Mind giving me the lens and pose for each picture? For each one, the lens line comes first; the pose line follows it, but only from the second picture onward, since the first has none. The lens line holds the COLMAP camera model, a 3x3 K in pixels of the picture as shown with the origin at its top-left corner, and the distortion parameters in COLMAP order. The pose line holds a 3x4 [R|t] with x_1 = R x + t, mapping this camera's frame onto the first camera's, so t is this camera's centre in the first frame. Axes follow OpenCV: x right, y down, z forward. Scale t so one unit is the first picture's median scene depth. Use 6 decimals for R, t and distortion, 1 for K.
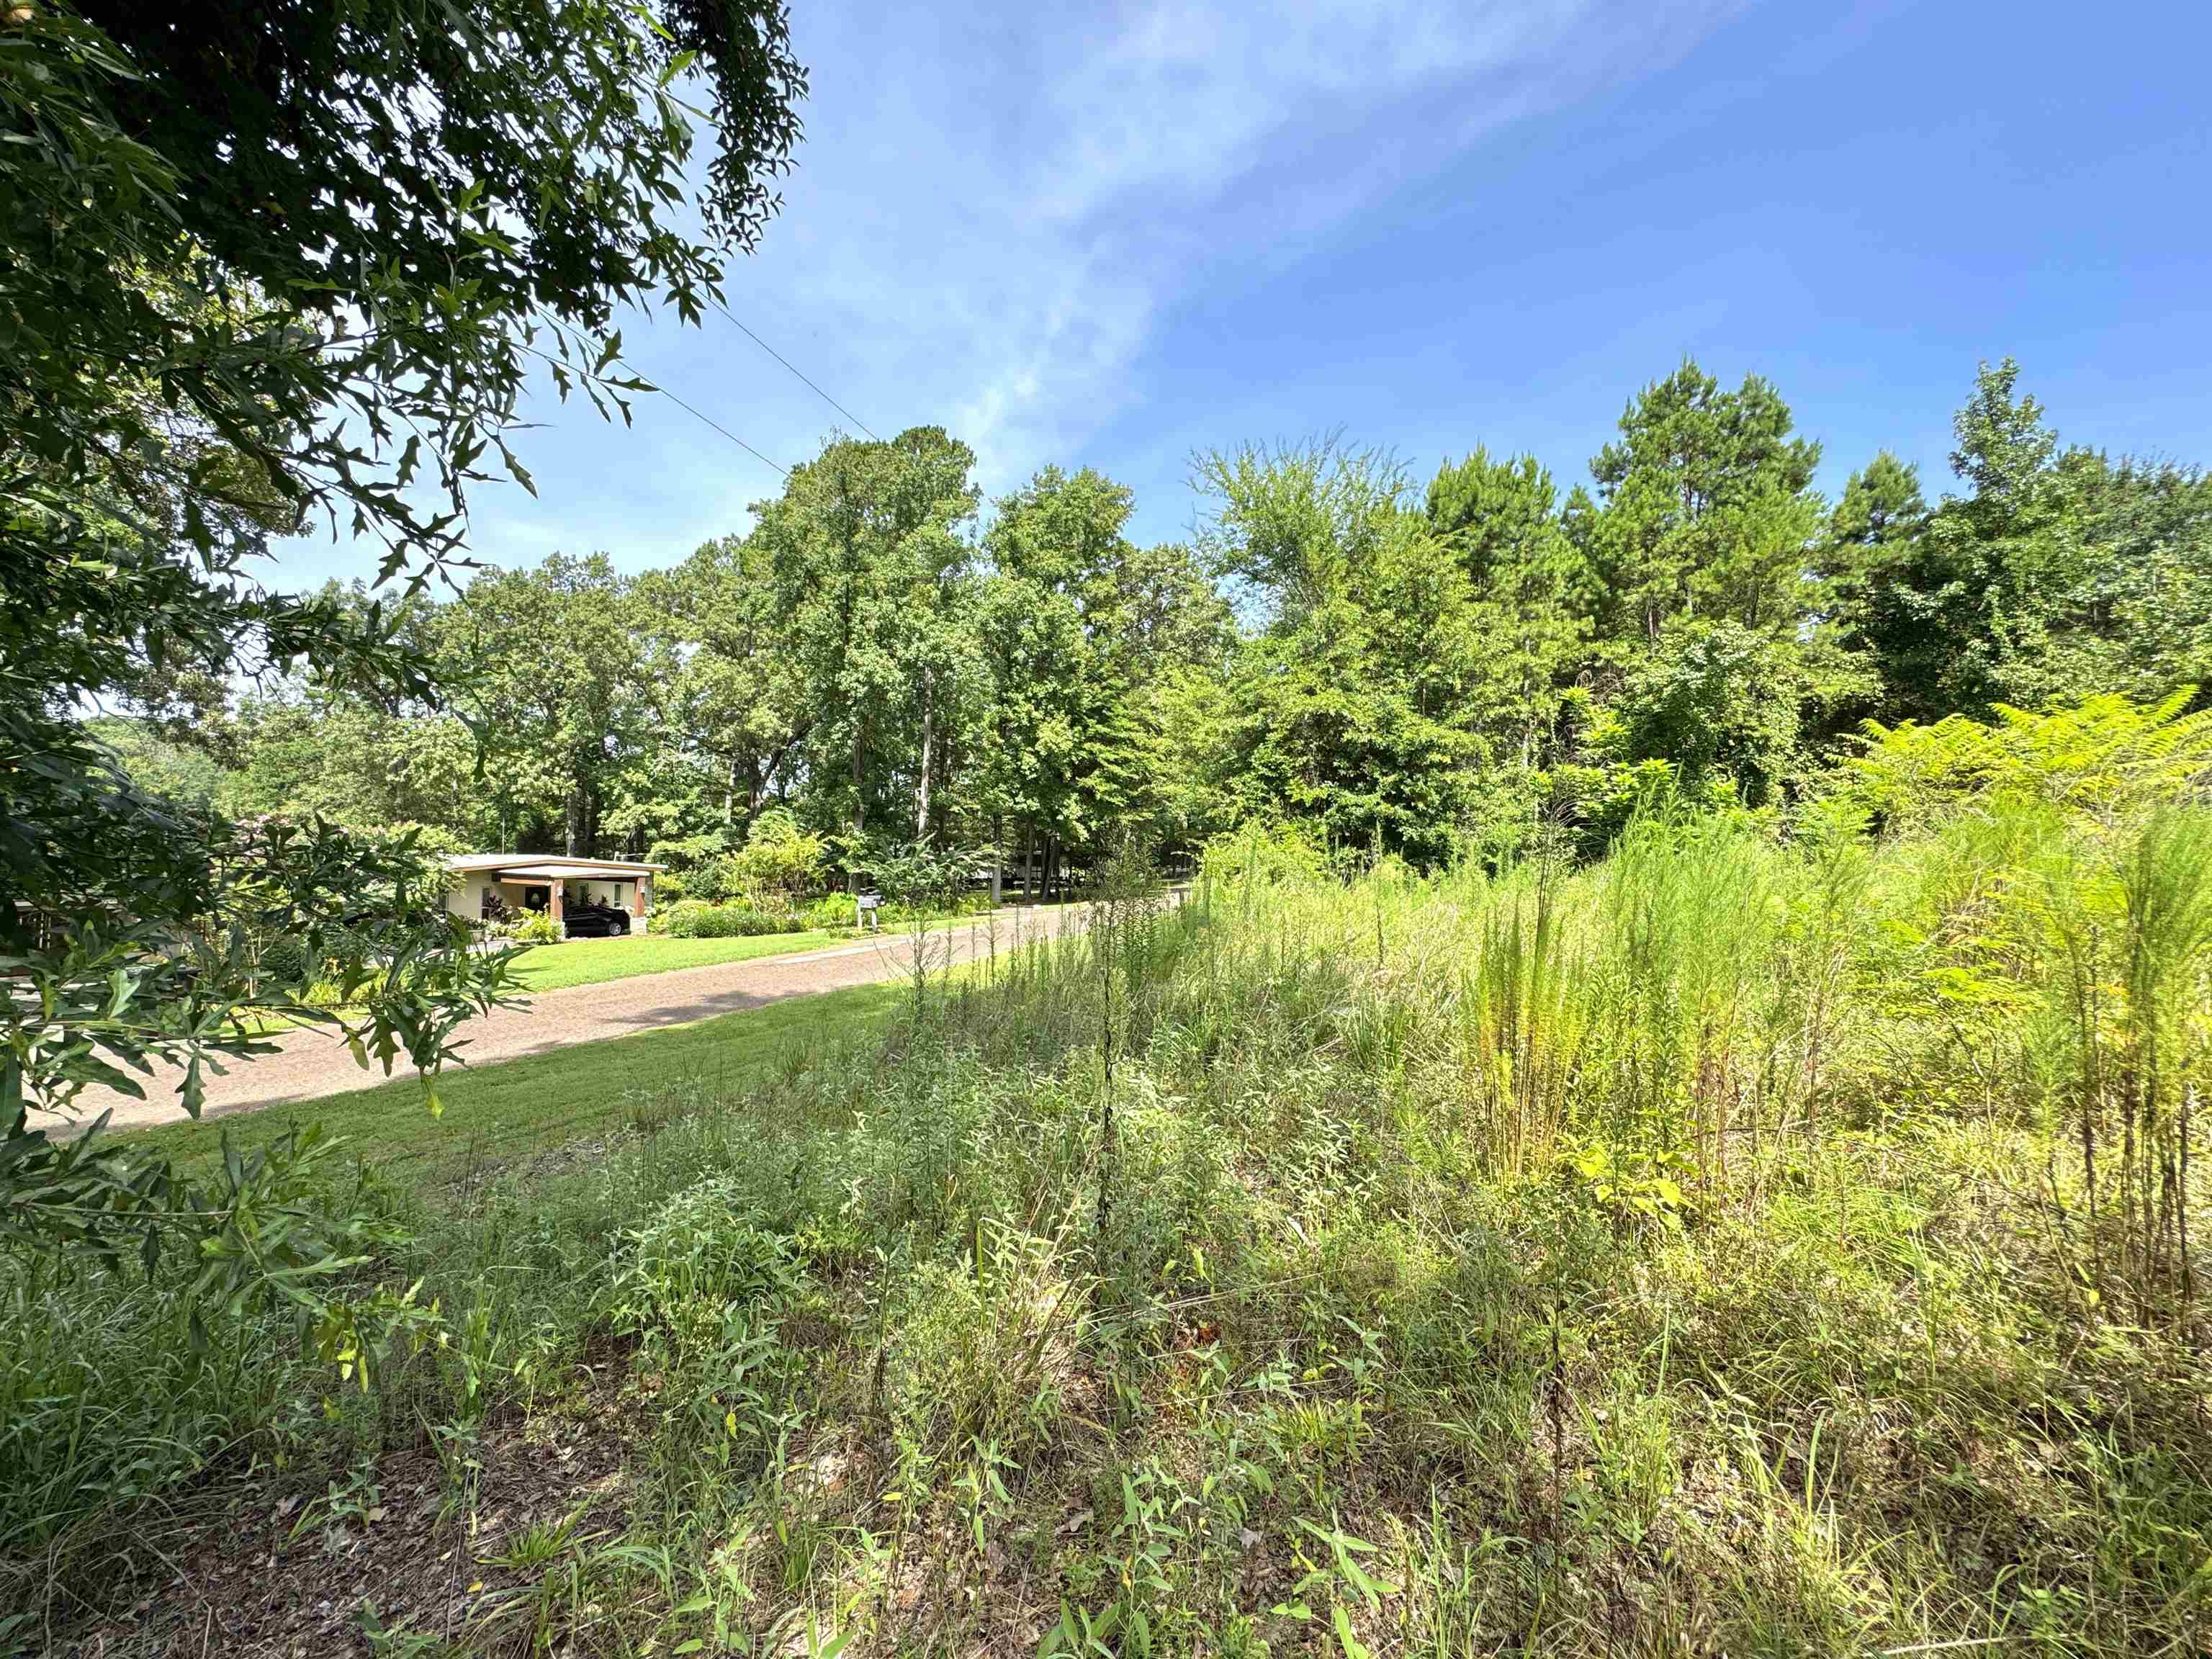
lens RADIAL K [[880.8, 0, 1106.6], [0, 880.8, 827.3], [0, 0, 1]] dist [0.000329, -0.000501]
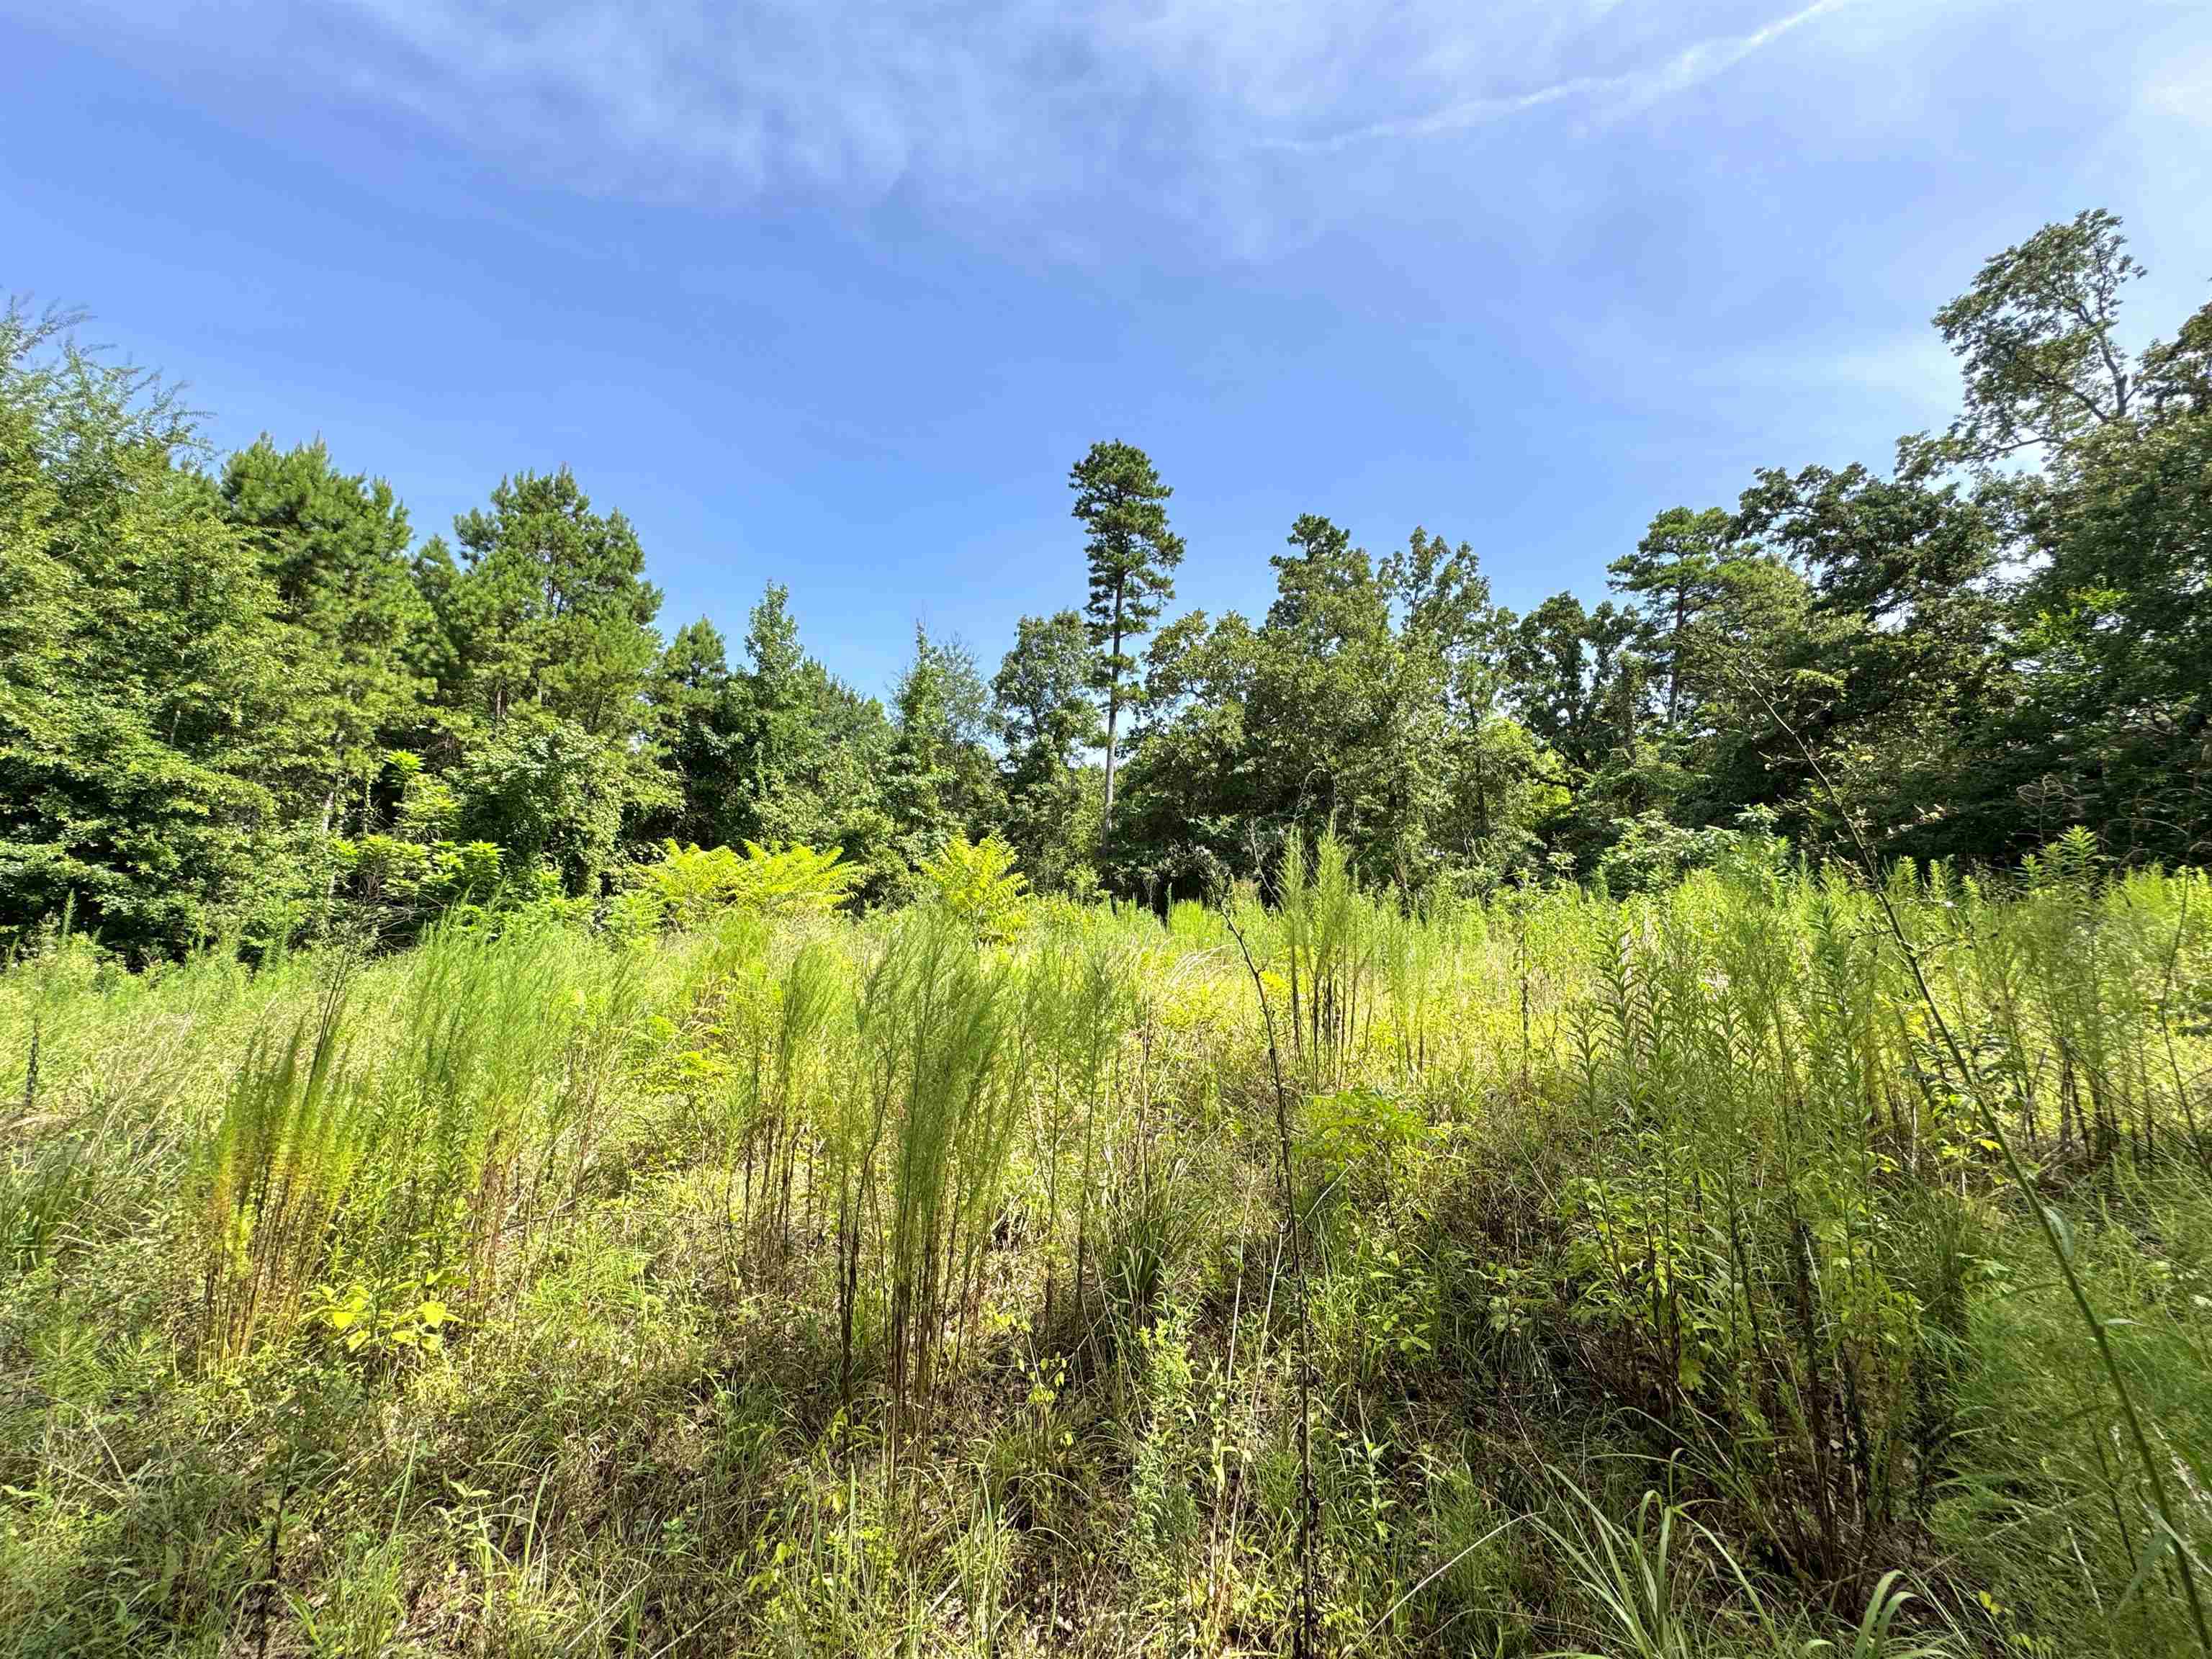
lens RADIAL K [[880.8, 0, 1106.6], [0, 880.8, 827.3], [0, 0, 1]] dist [0.000329, -0.000501]
pose [[0.383515, 0.130088, 0.914327, -0.005652], [-0.045831, 0.991491, -0.121843, -0.004786], [-0.922397, 0.004824, 0.386213, -0.009619]]
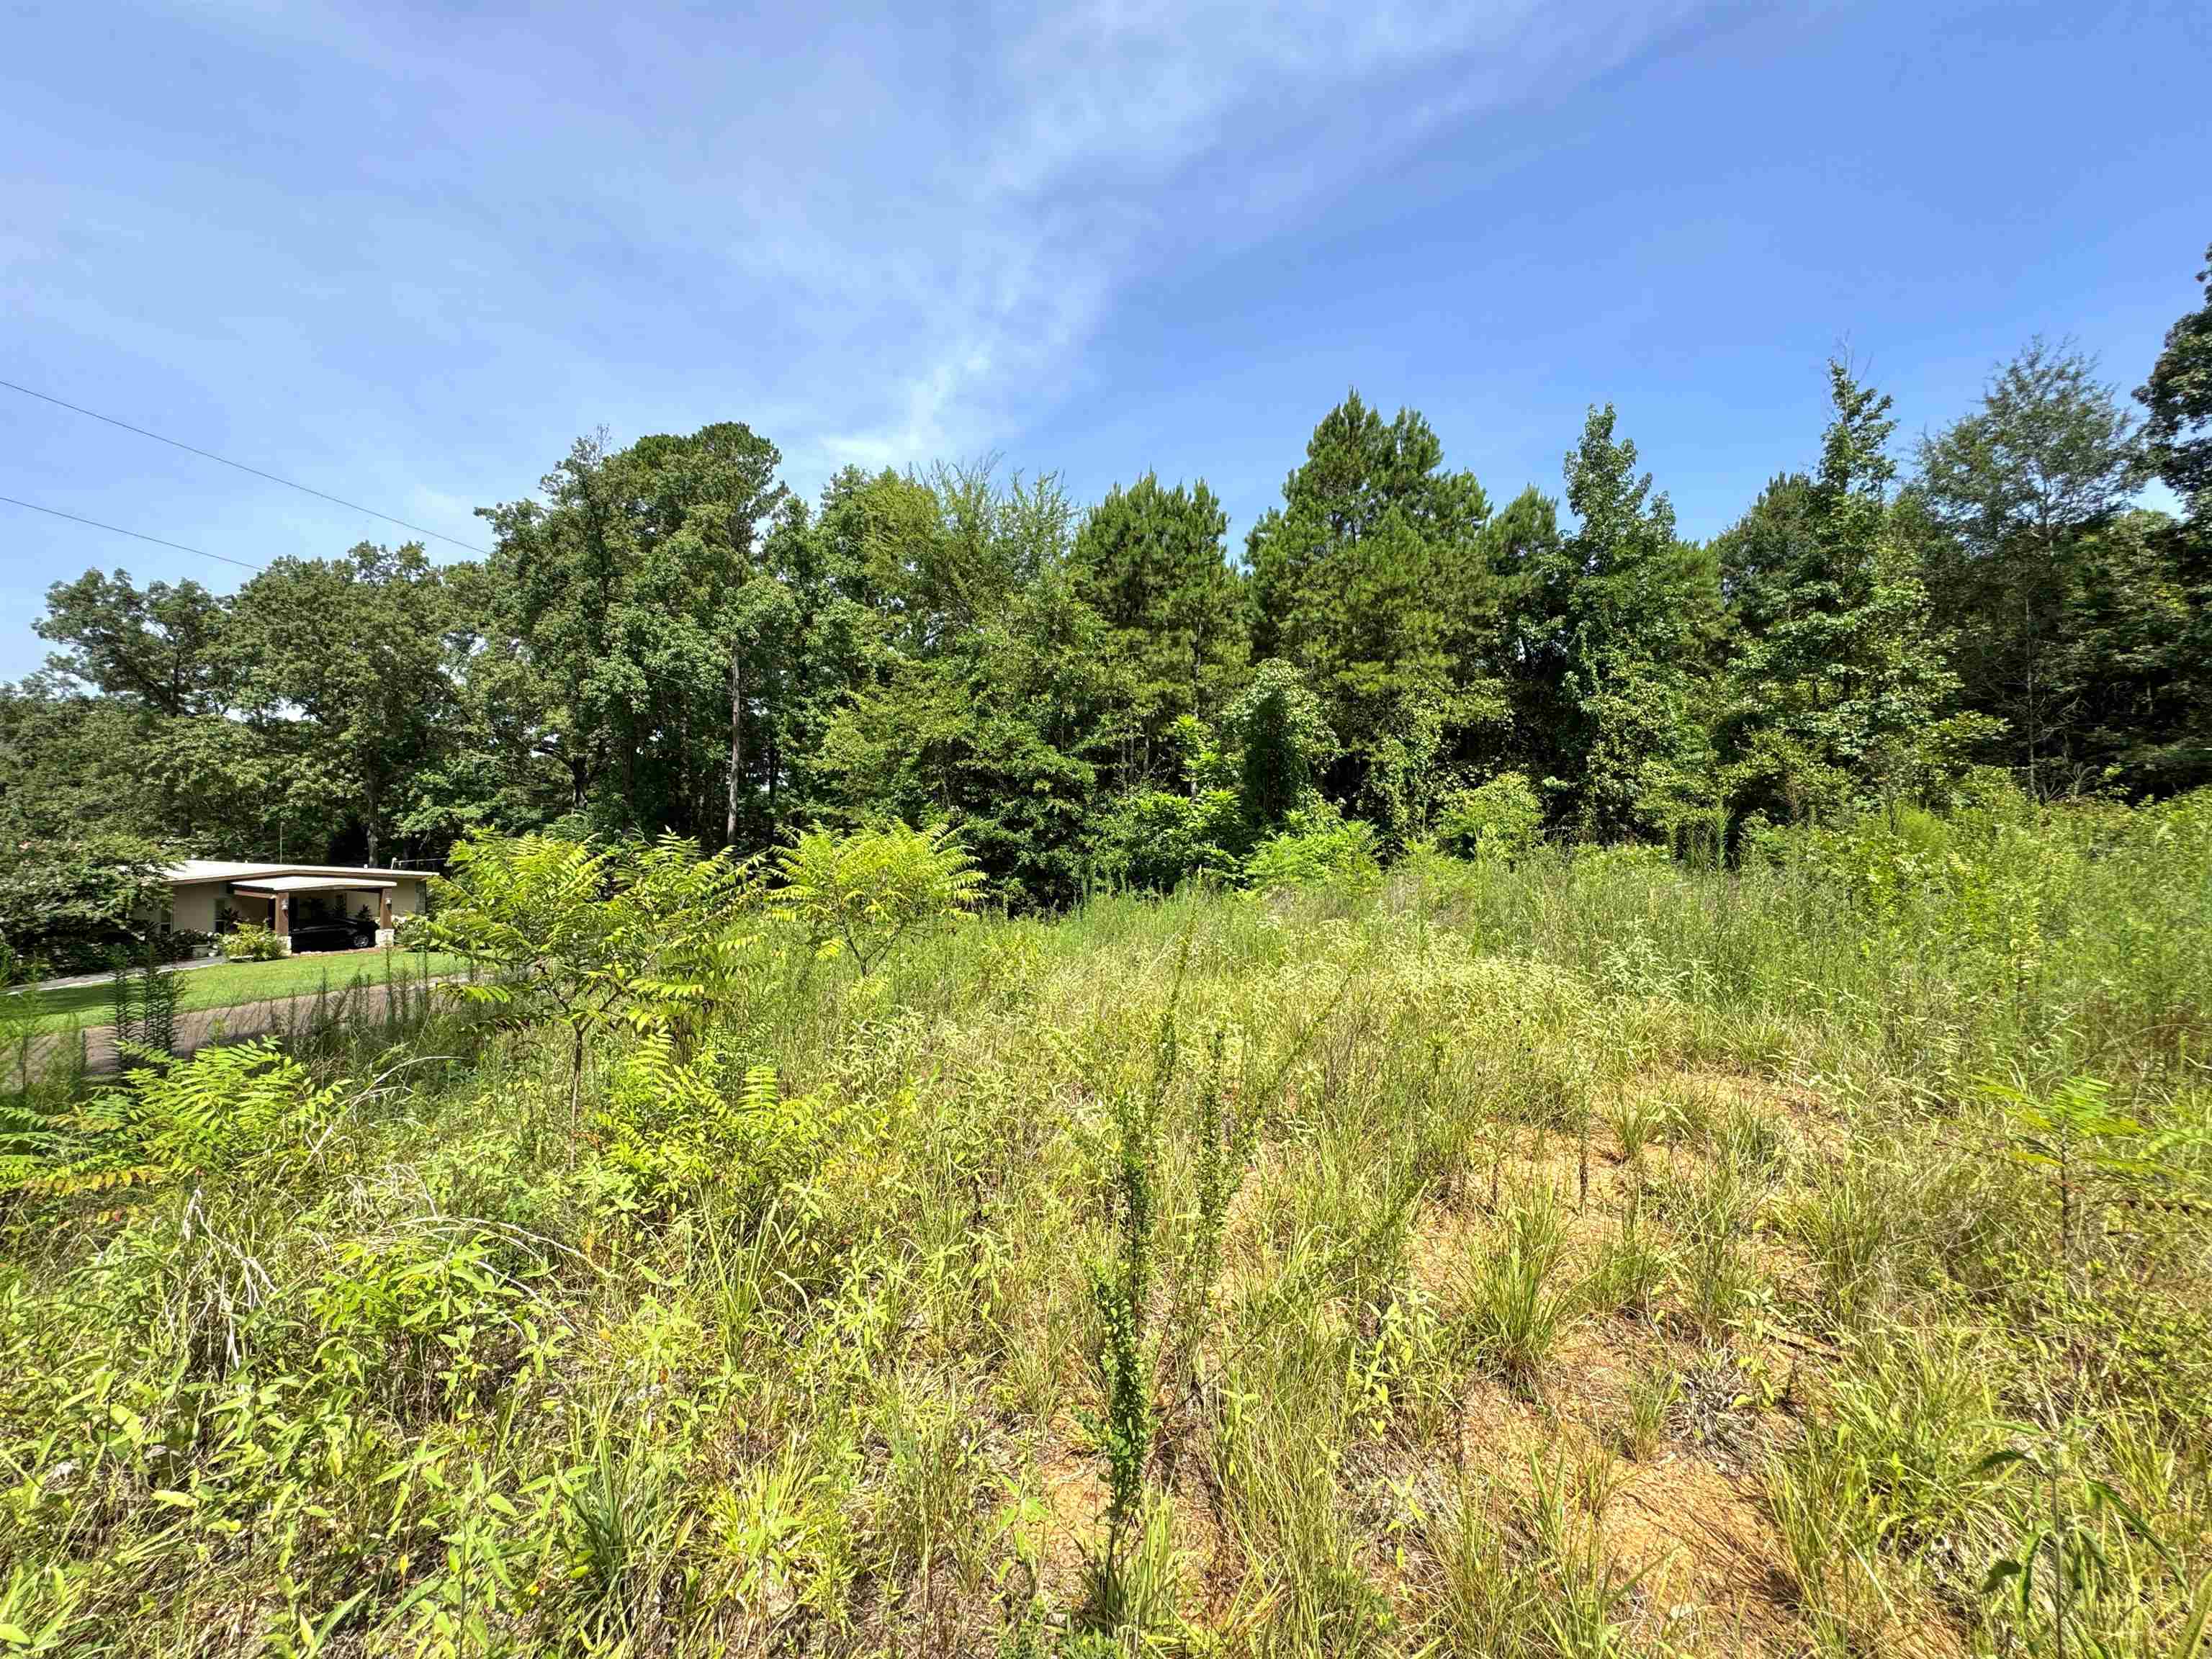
lens RADIAL K [[880.8, 0, 1106.6], [0, 880.8, 827.3], [0, 0, 1]] dist [0.000329, -0.000501]
pose [[0.998405, -0.002925, 0.056381, 0.358178], [0.001948, 0.999847, 0.017387, -0.043563], [-0.056423, -0.017250, 0.998258, -0.029728]]
